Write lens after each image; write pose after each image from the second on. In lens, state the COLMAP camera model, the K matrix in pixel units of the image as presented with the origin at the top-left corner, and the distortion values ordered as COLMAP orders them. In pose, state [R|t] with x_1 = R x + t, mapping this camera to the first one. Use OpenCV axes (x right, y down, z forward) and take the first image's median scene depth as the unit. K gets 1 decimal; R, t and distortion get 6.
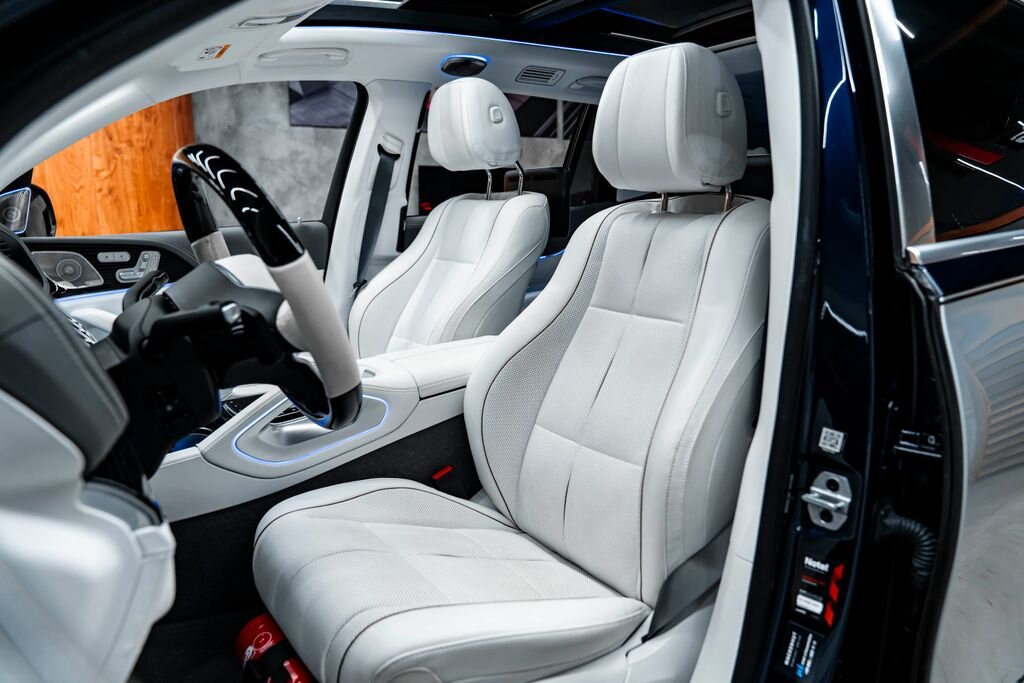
lens RADIAL K [[703.2, 0, 501.2], [0, 703.2, 341.2], [0, 0, 1]] dist [-0.009181, -0.004351]
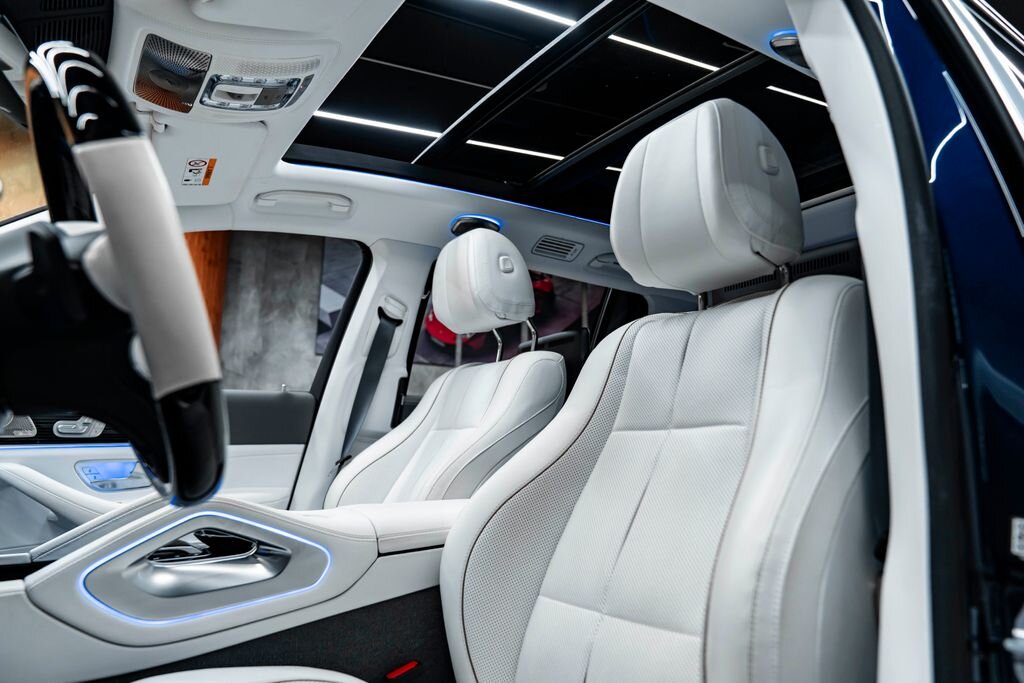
lens RADIAL K [[703.2, 0, 501.2], [0, 703.2, 341.2], [0, 0, 1]] dist [-0.009181, -0.004351]
pose [[0.998852, 0.014277, -0.045717, 0.029361], [-0.030203, 0.928578, -0.369905, 0.105780], [0.037171, 0.370862, 0.927944, 0.194146]]
